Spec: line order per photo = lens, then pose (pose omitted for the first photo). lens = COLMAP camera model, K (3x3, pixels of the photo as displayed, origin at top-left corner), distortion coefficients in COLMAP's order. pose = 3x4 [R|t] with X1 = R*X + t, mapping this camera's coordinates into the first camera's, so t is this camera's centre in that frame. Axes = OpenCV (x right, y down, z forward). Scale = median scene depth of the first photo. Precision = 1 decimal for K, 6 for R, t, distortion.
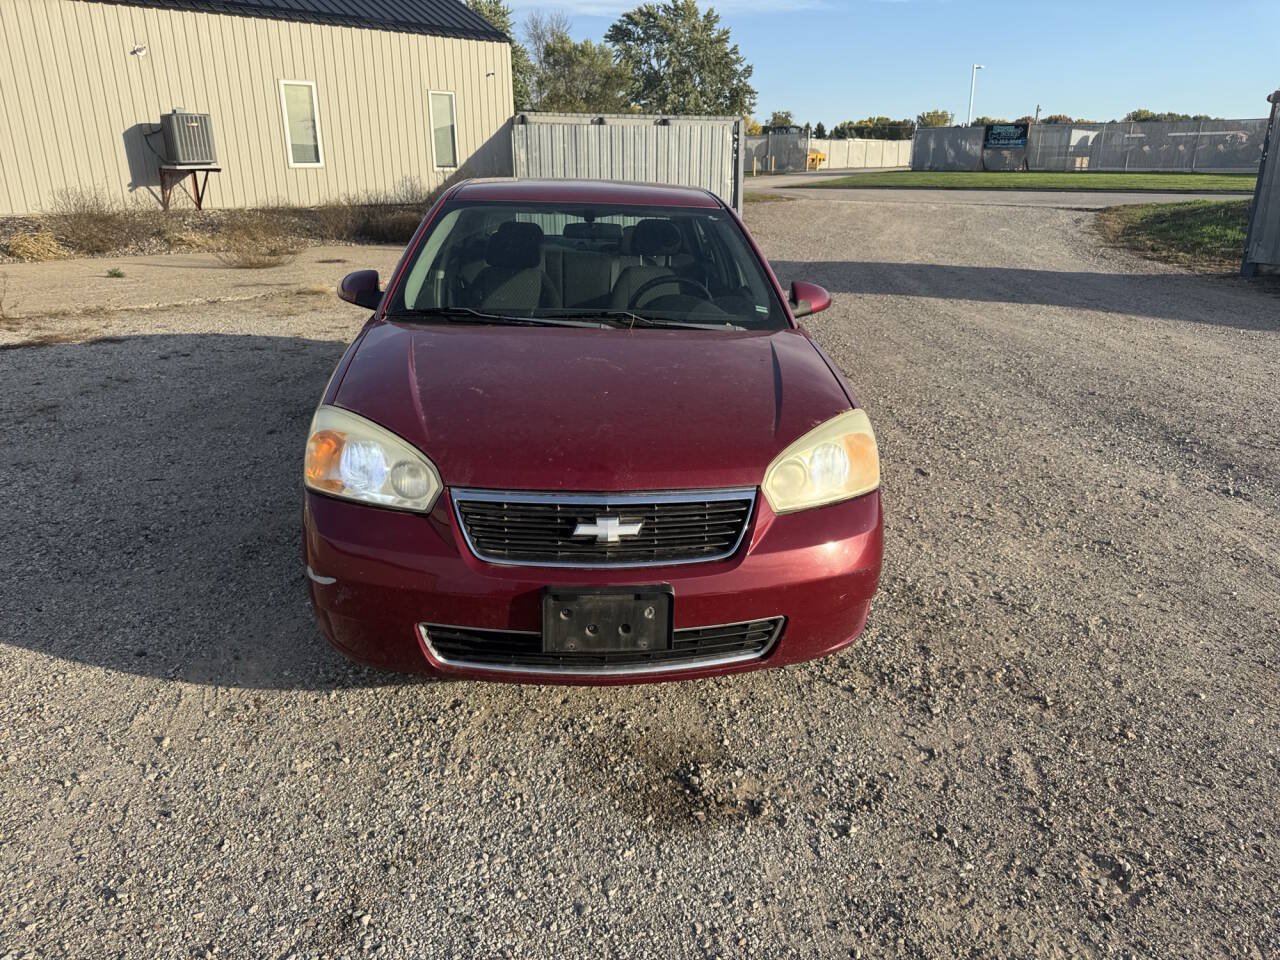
lens RADIAL K [[934.3, 0, 635.1], [0, 934.3, 488.2], [0, 0, 1]] dist [0.030180, -0.040695]
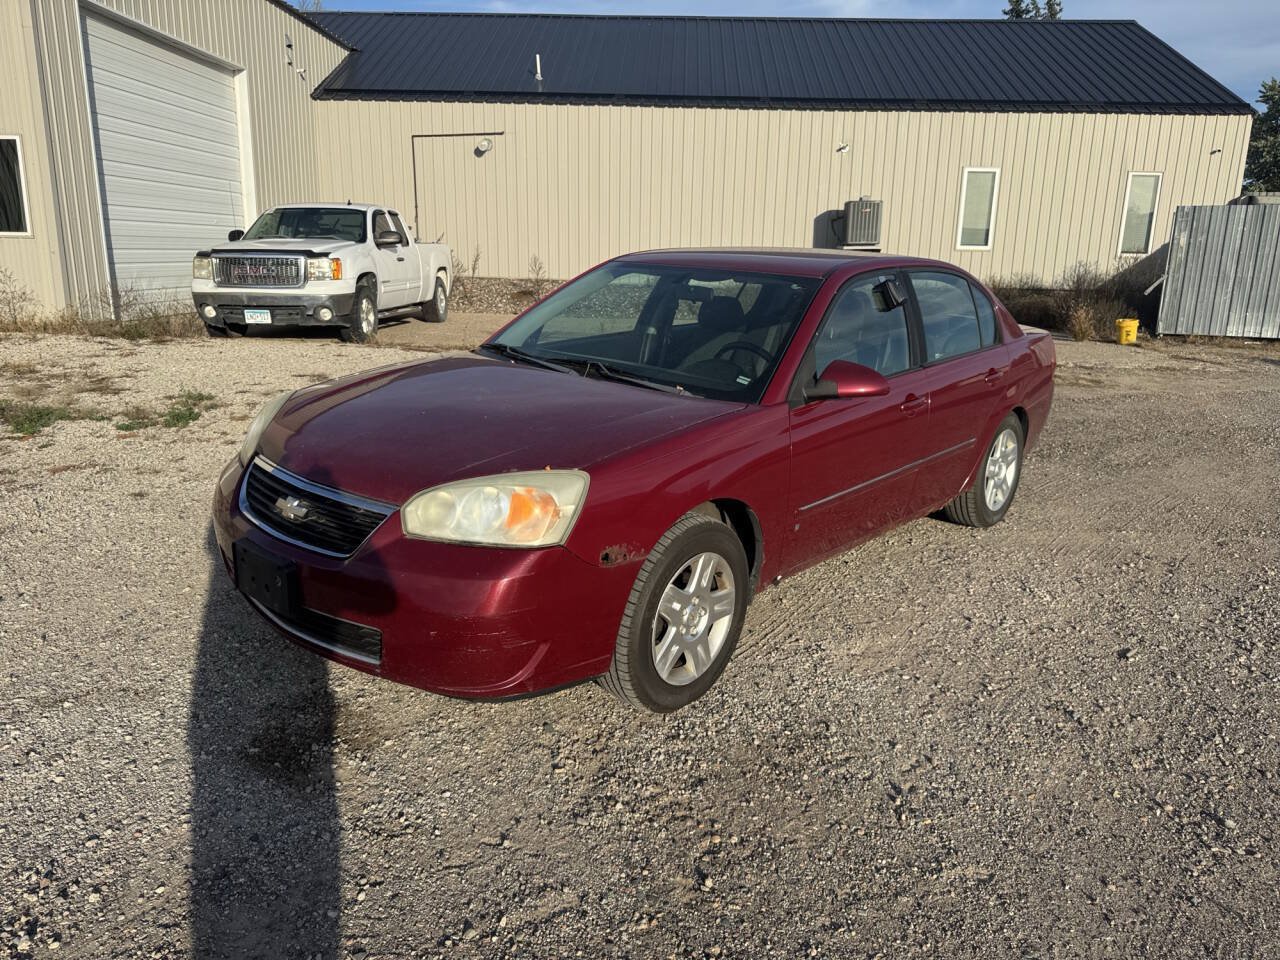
lens RADIAL K [[934.3, 0, 635.1], [0, 934.3, 488.2], [0, 0, 1]] dist [0.030180, -0.040695]
pose [[0.684825, 0.197594, -0.701407, 0.169153], [-0.257303, 0.966104, 0.020942, -0.018293], [0.681770, 0.166133, 0.712454, 0.065359]]
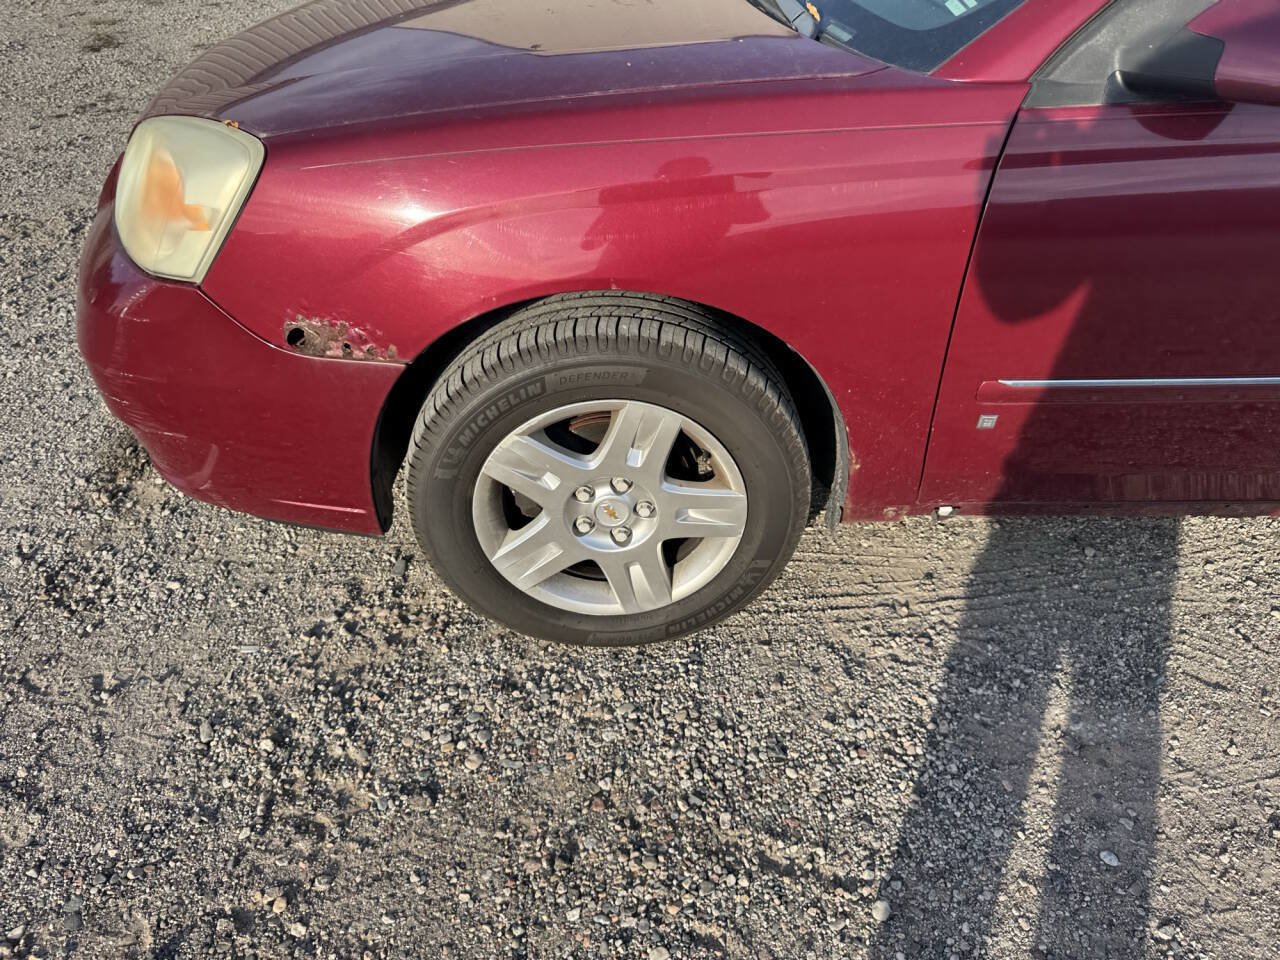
lens RADIAL K [[934.3, 0, 635.1], [0, 934.3, 488.2], [0, 0, 1]] dist [0.030180, -0.040695]
pose [[-0.056898, 0.591962, -0.803955, 0.122513], [-0.360256, 0.738833, 0.569509, -0.049979], [0.931117, 0.322034, 0.171220, 0.203366]]
